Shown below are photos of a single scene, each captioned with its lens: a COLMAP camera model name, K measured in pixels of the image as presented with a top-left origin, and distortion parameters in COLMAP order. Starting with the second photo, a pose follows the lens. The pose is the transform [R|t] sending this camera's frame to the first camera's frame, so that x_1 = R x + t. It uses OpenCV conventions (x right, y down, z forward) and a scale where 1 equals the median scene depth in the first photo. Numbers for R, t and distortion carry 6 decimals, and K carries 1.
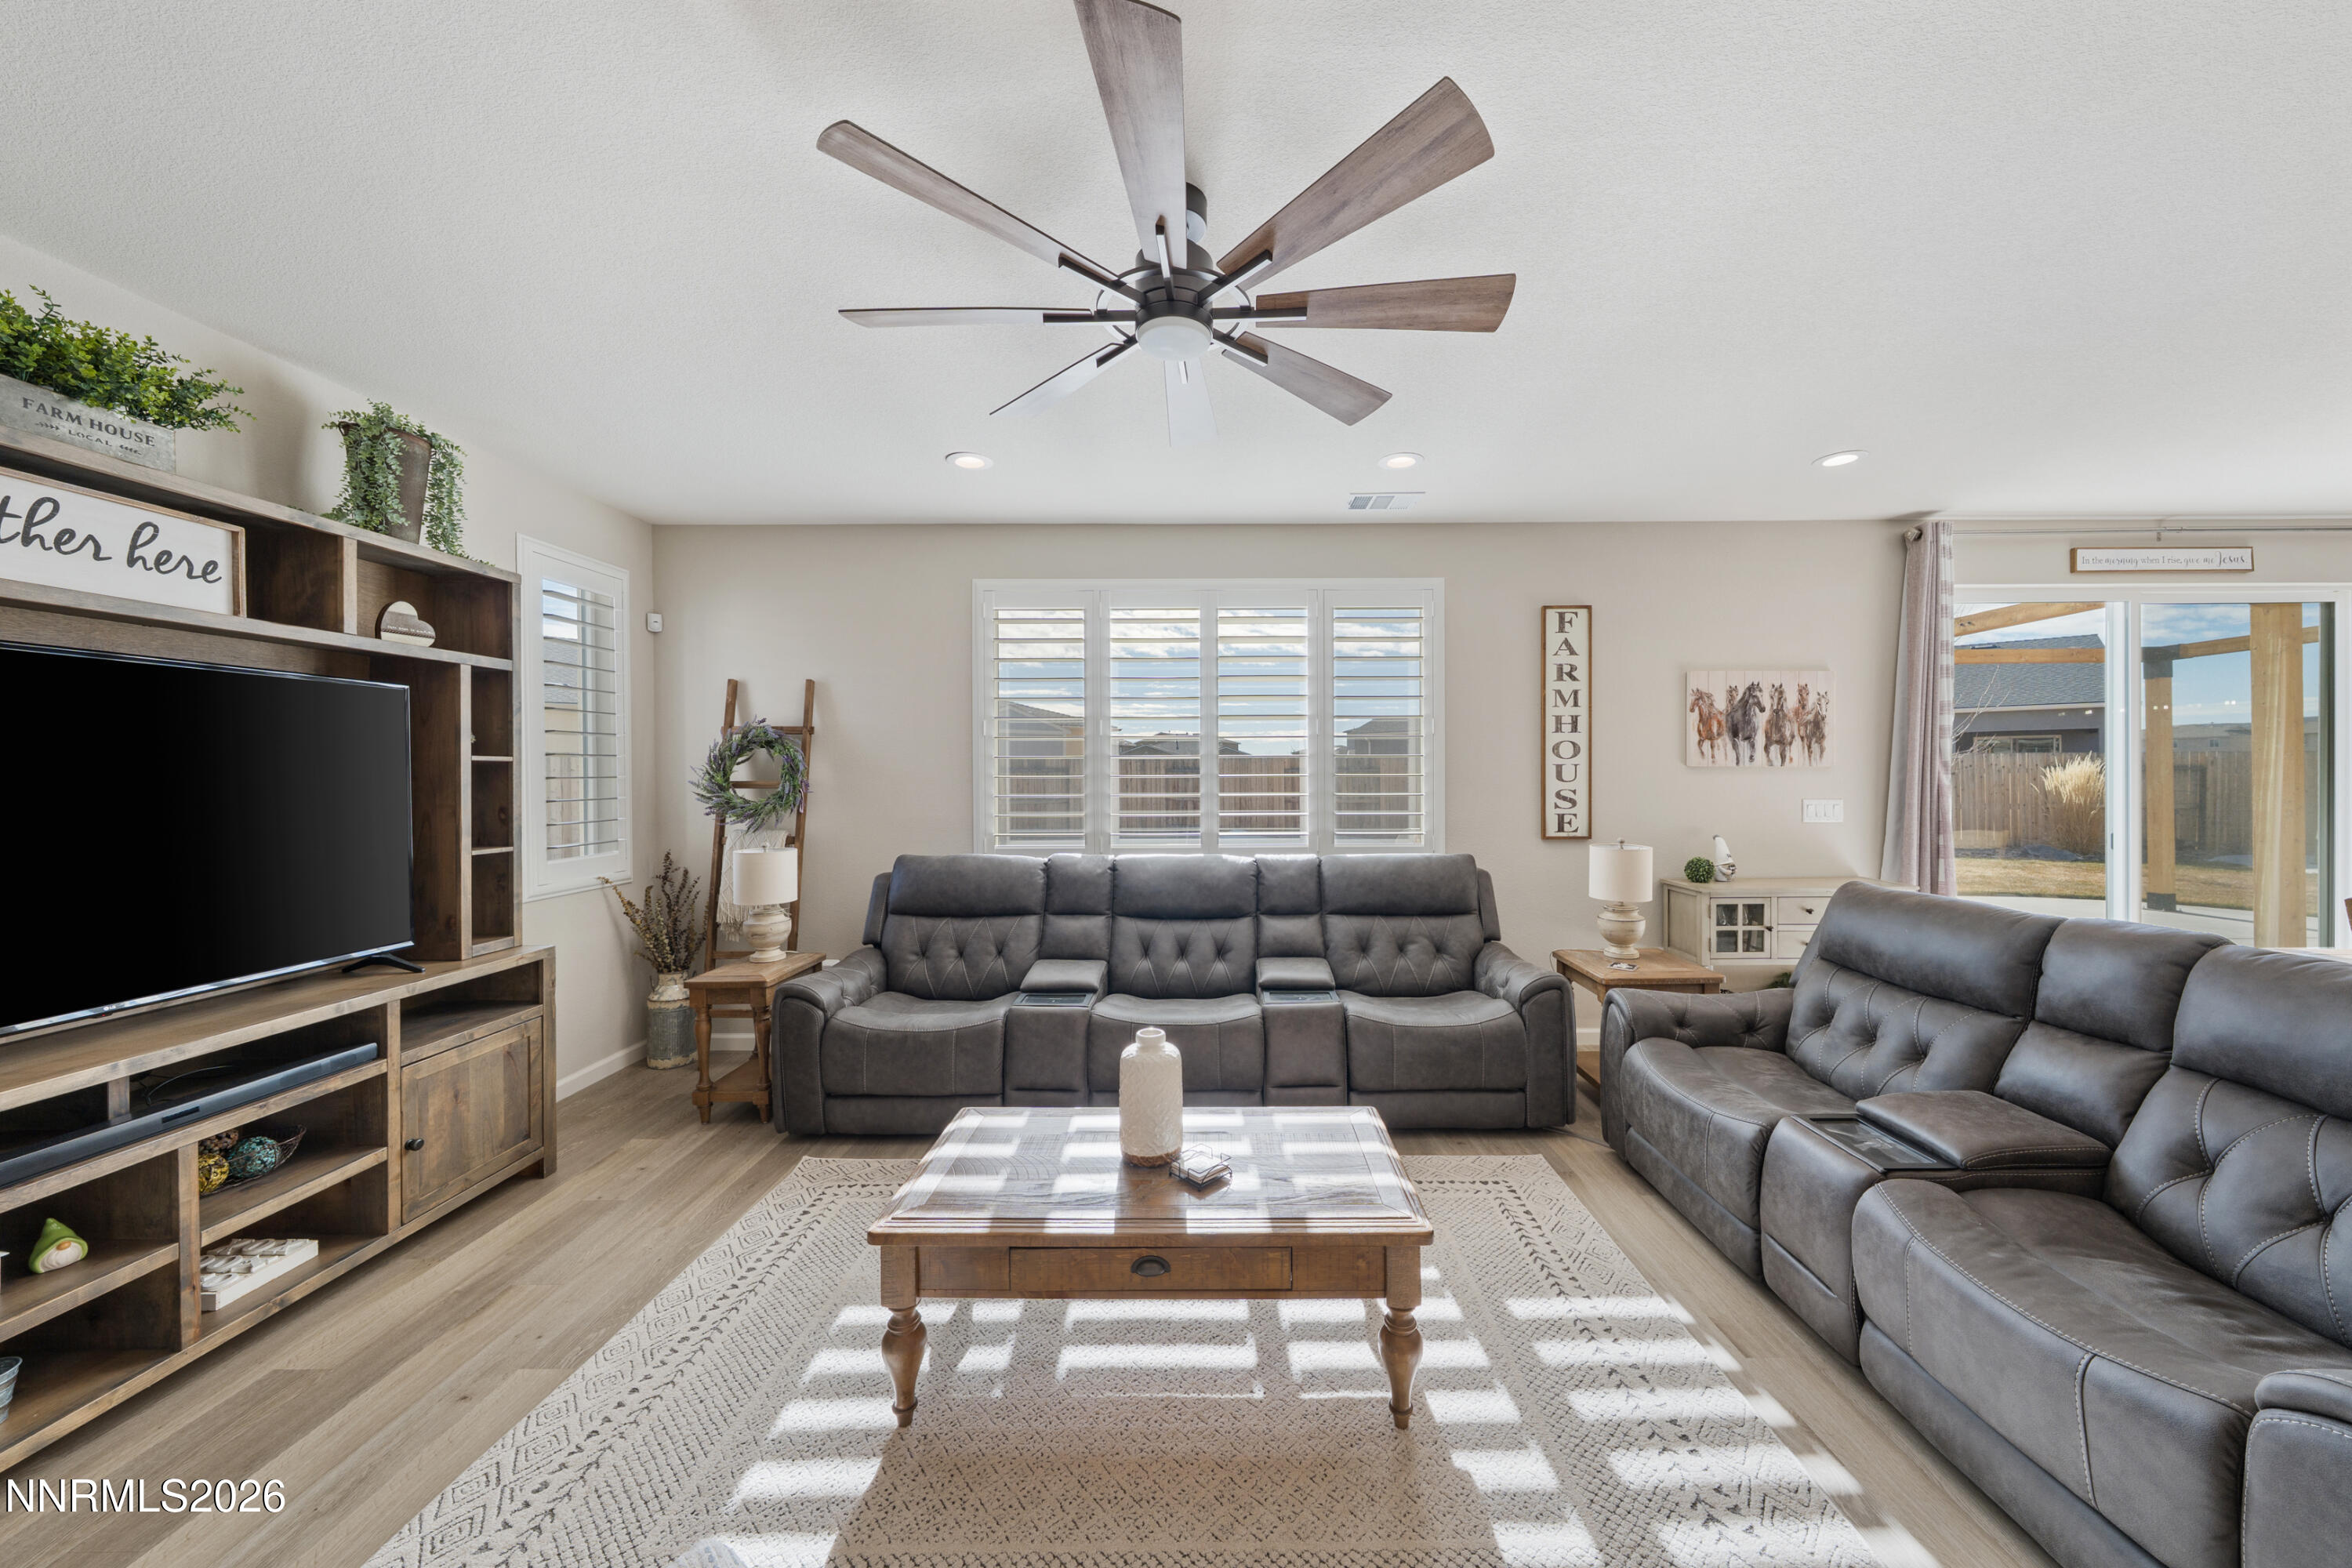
lens RADIAL K [[801.0, 0, 1219.9], [0, 801.0, 780.6], [0, 0, 1]] dist [-0.000201, -0.000874]
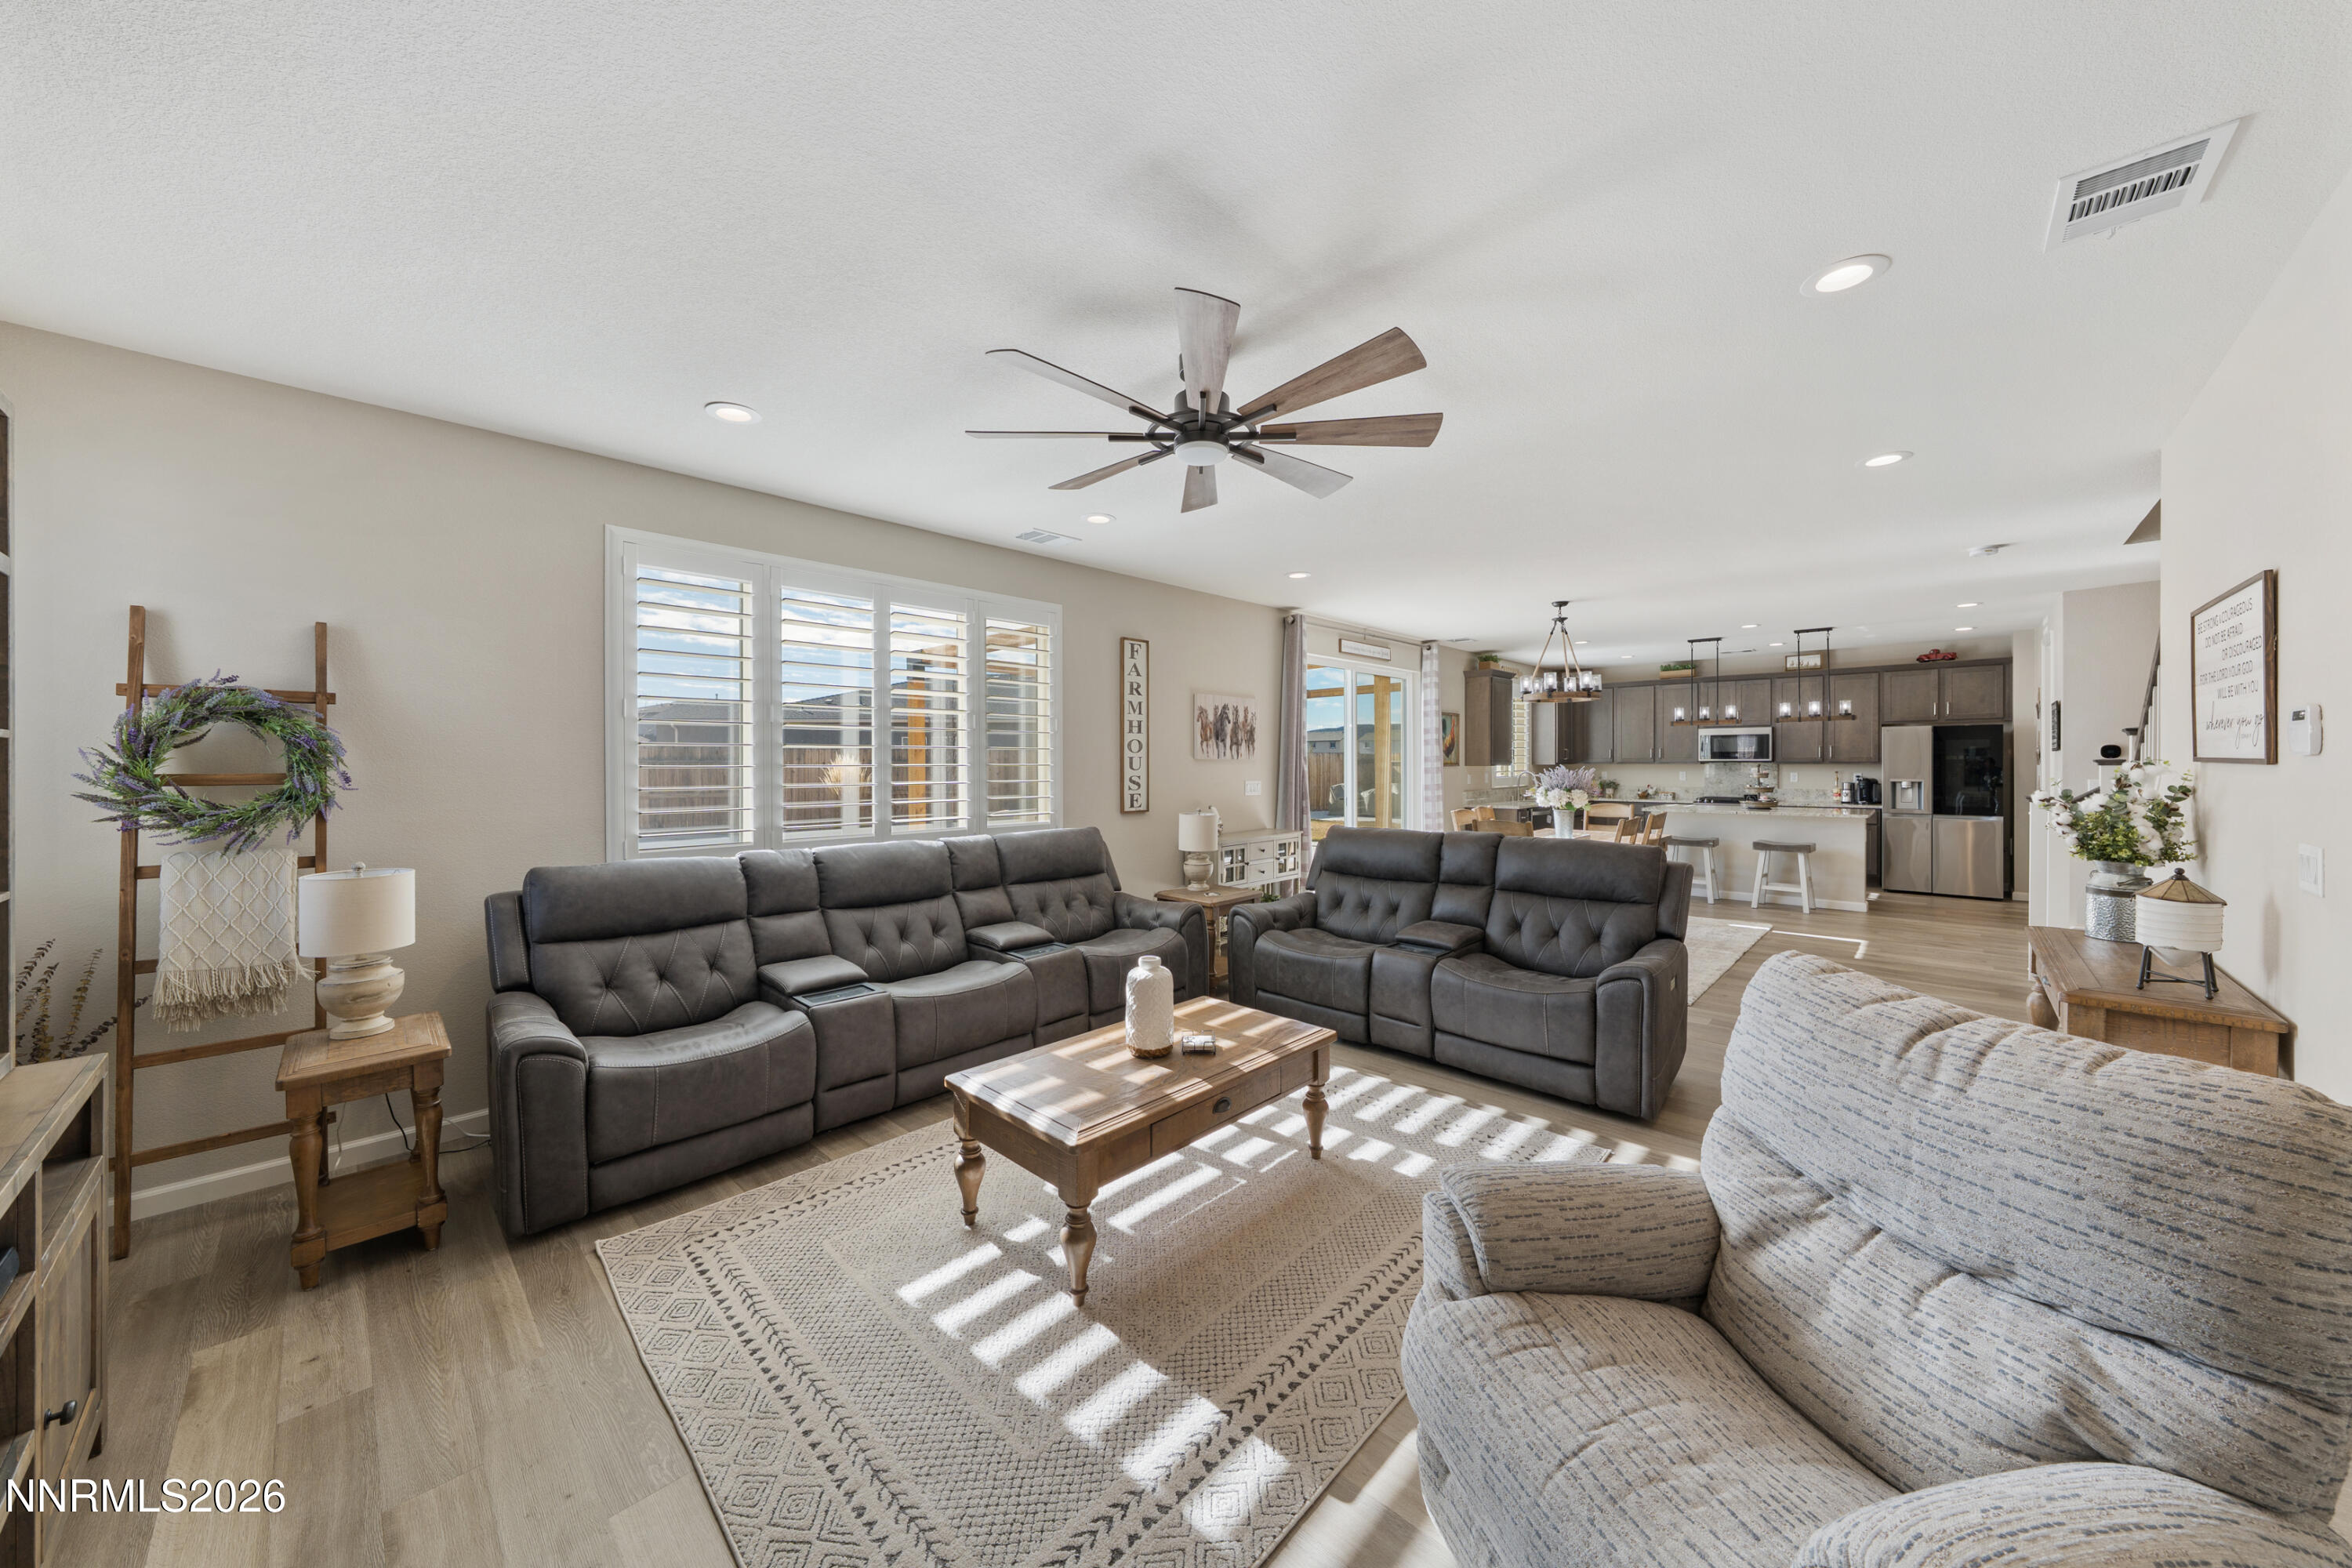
lens RADIAL K [[801.0, 0, 1158.8], [0, 801.0, 769.0], [0, 0, 1]] dist [-0.000201, -0.000874]
pose [[0.704080, -0.003083, 0.710114, -0.589519], [0.005681, 0.999983, -0.001291, 0.002184], [-0.710098, 0.004943, 0.704086, 0.033261]]
